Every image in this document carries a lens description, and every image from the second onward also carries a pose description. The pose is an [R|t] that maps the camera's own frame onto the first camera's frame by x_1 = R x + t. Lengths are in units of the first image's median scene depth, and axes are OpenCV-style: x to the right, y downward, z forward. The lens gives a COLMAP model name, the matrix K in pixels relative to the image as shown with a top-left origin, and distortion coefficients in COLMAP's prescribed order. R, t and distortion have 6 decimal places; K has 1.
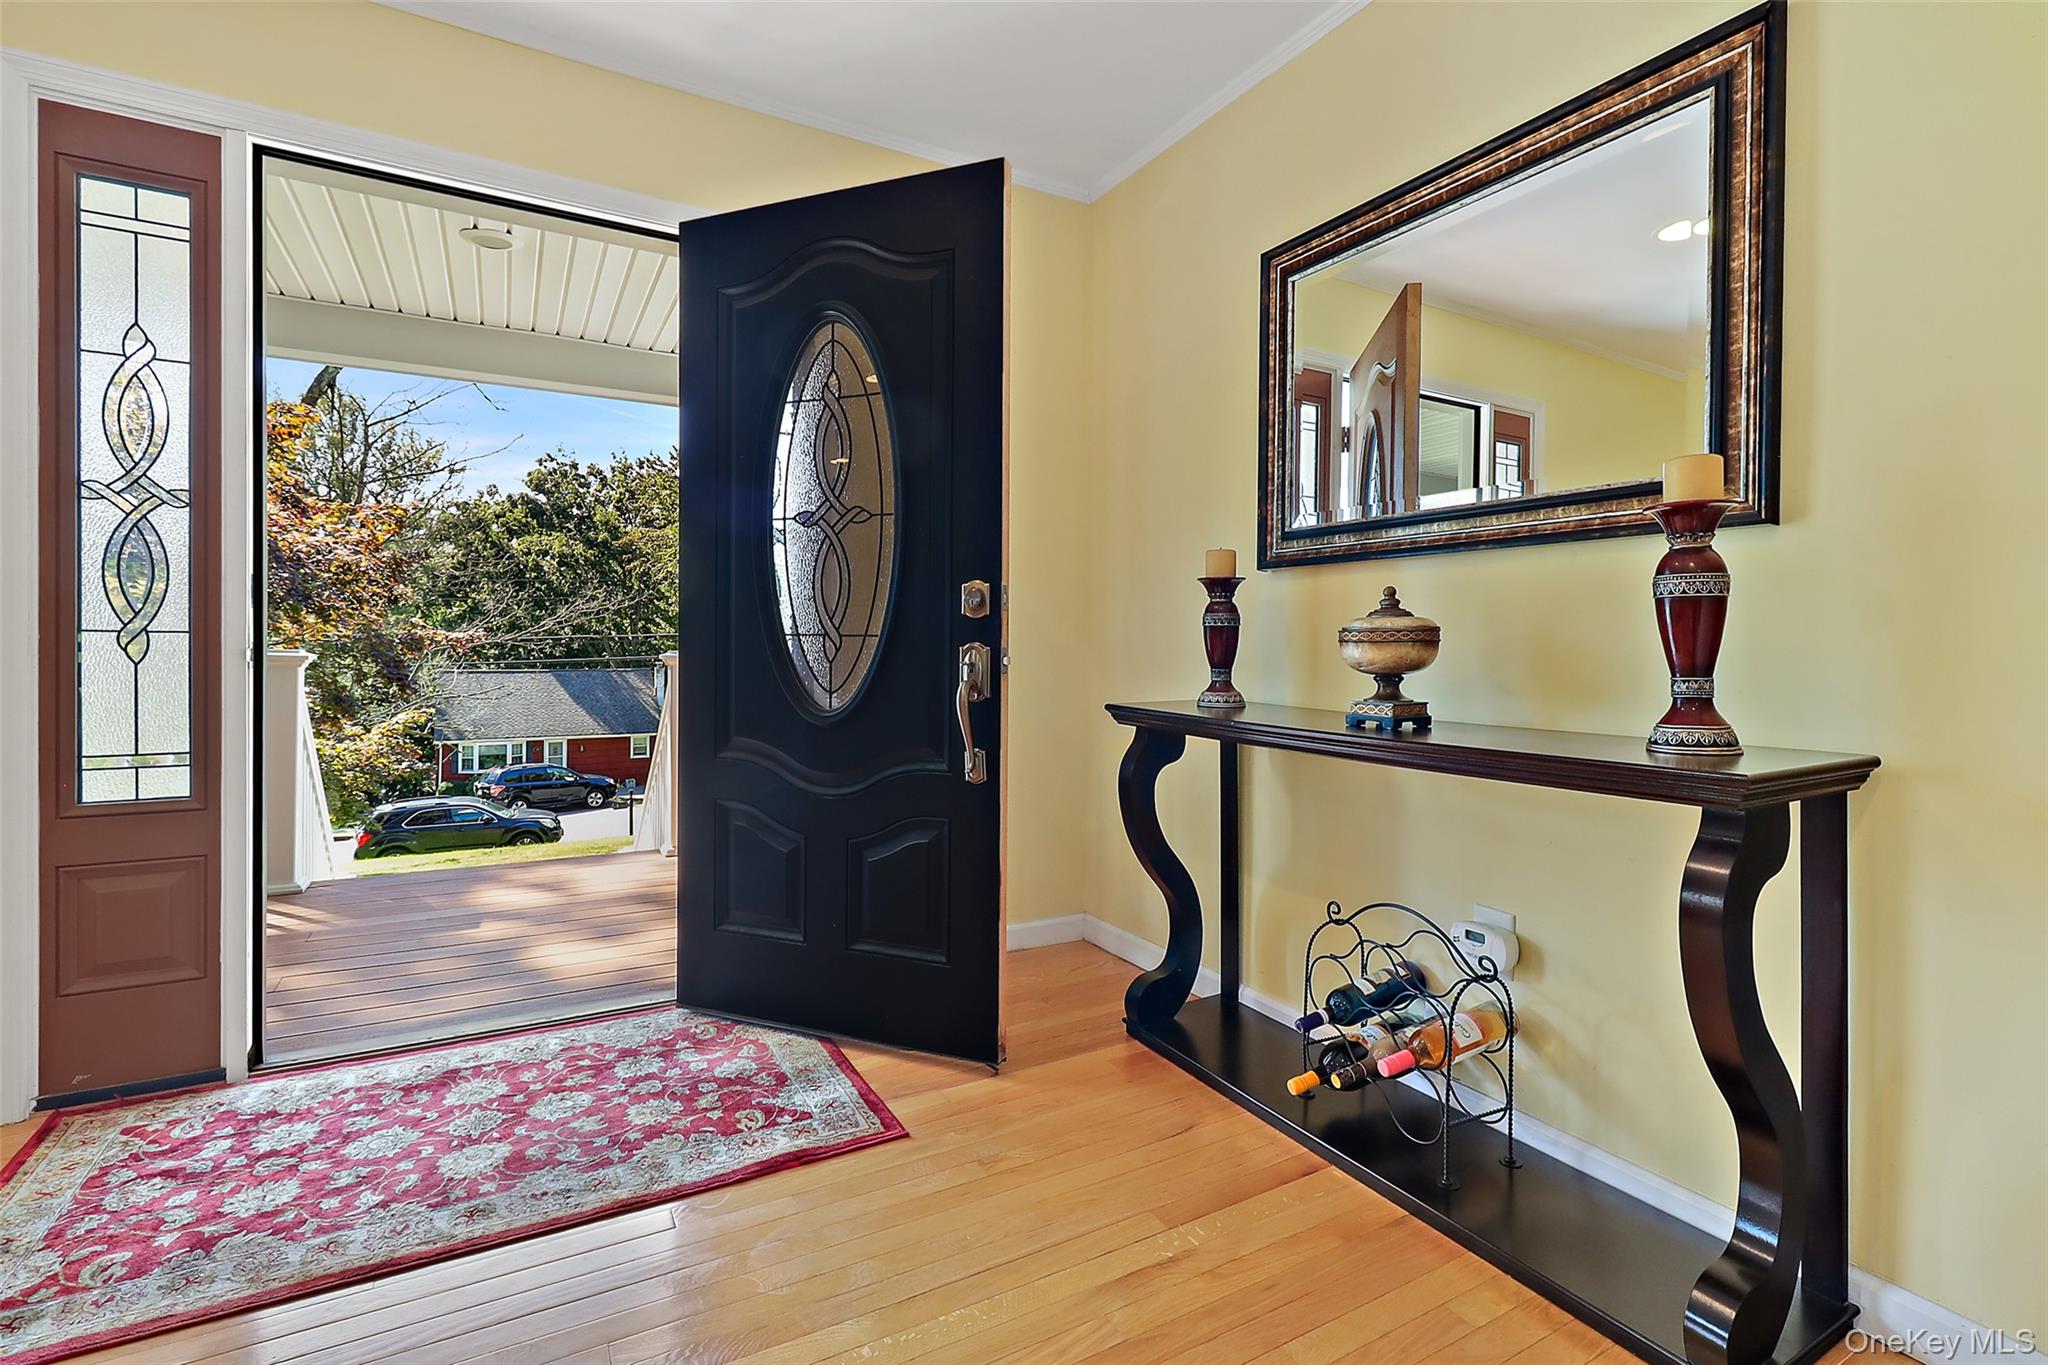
lens RADIAL K [[947.8, 0, 1025.1], [0, 947.8, 650.2], [0, 0, 1]] dist [0.001522, 0.000274]
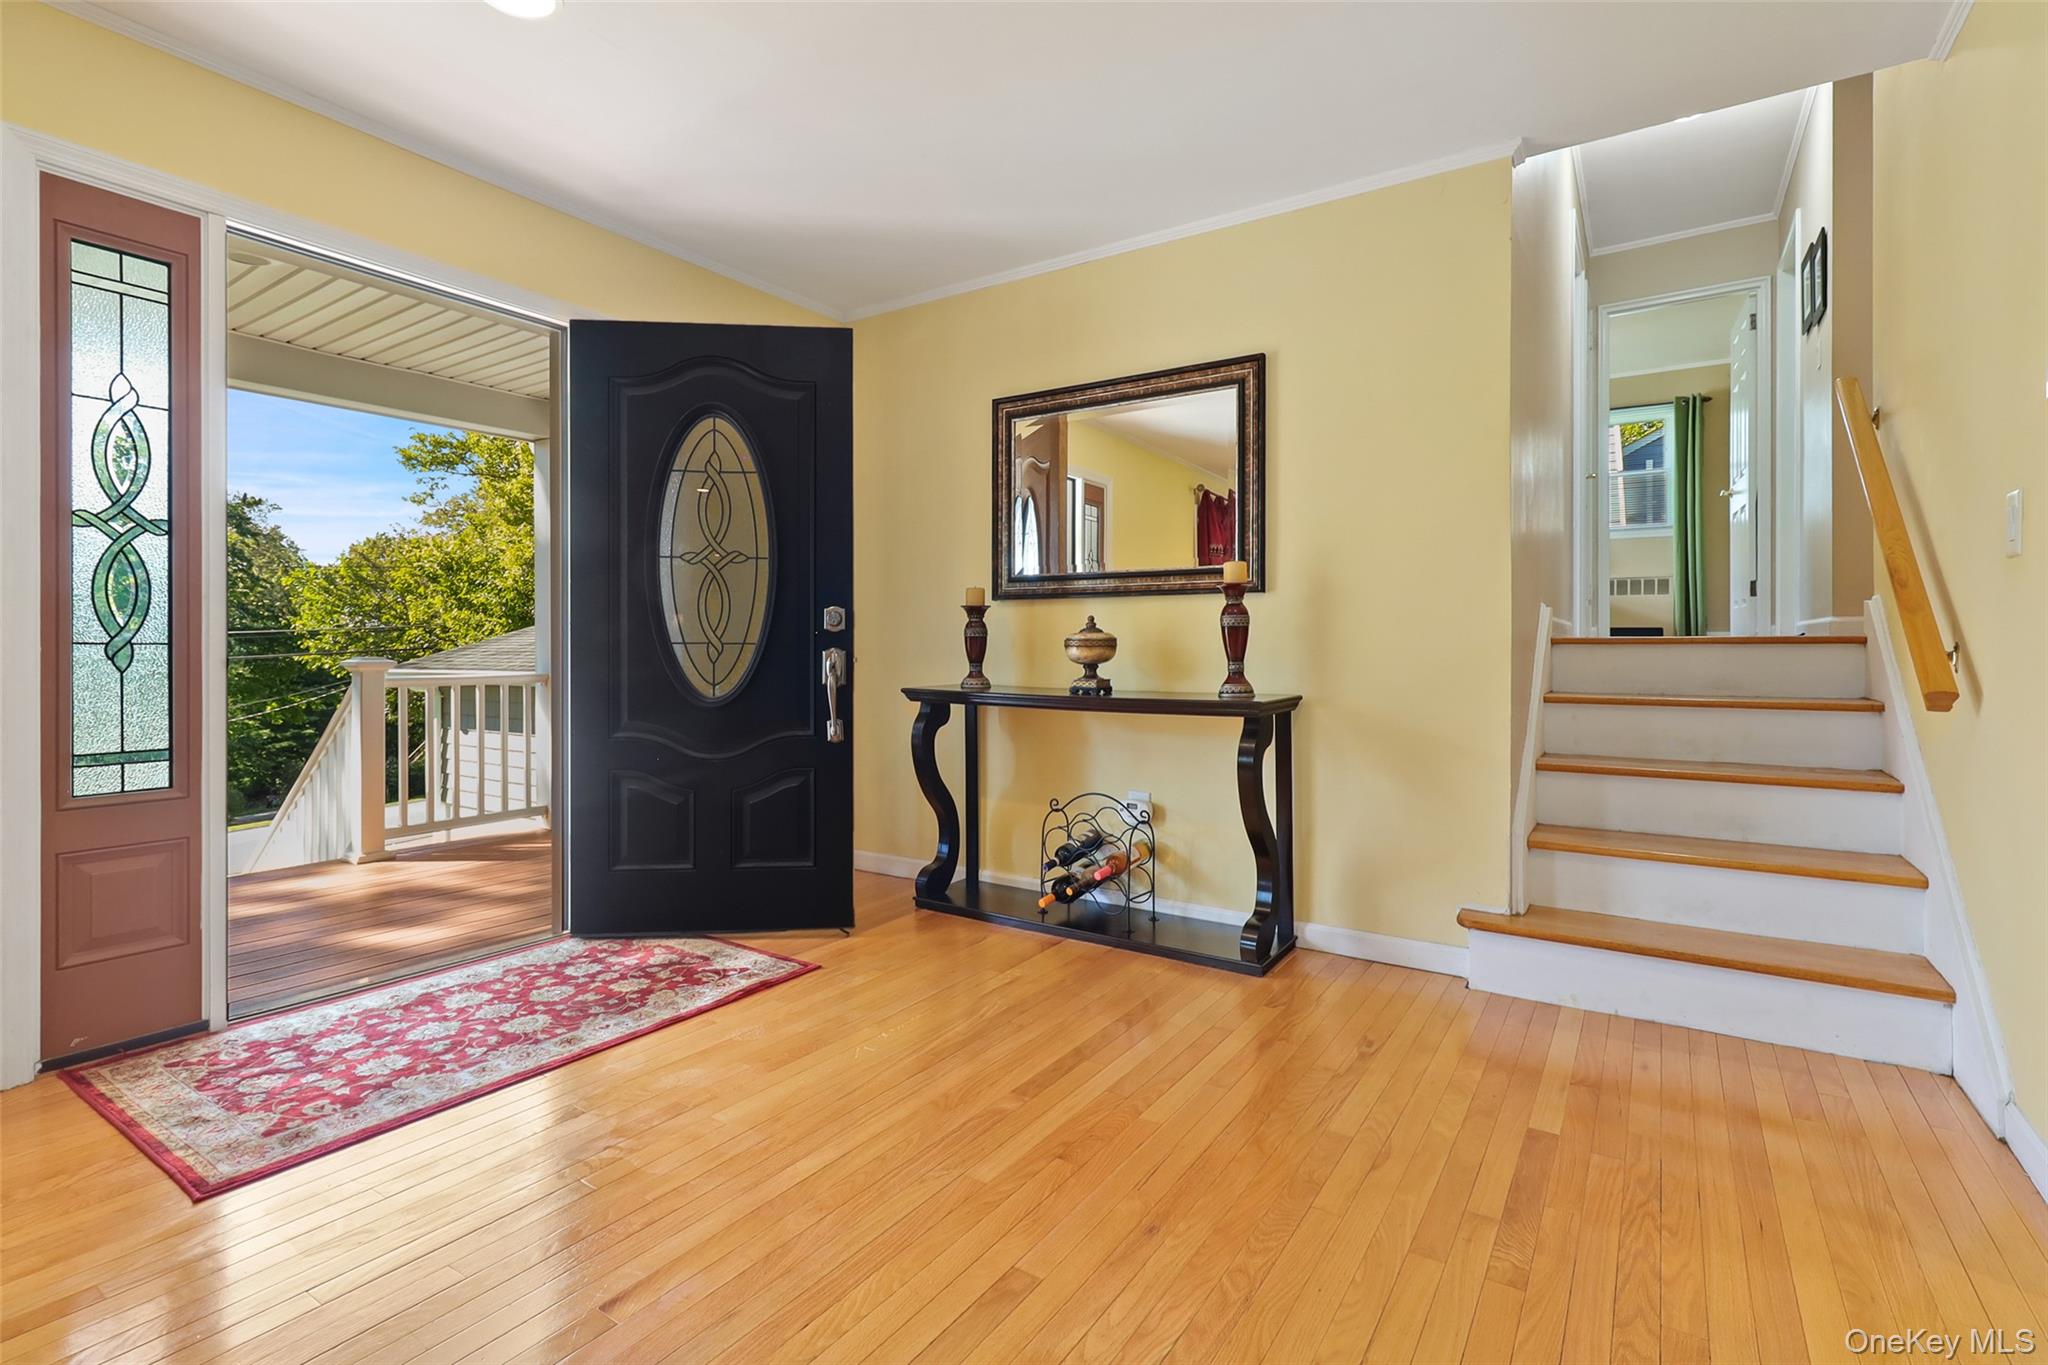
lens RADIAL K [[956.1, 0, 1014.2], [0, 956.1, 645.7], [0, 0, 1]] dist [0.001773, 0.000713]
pose [[0.896804, -0.006279, 0.442383, -0.489263], [0.008617, 0.999957, -0.003277, -0.004553], [-0.442343, 0.006751, 0.896820, -0.503601]]
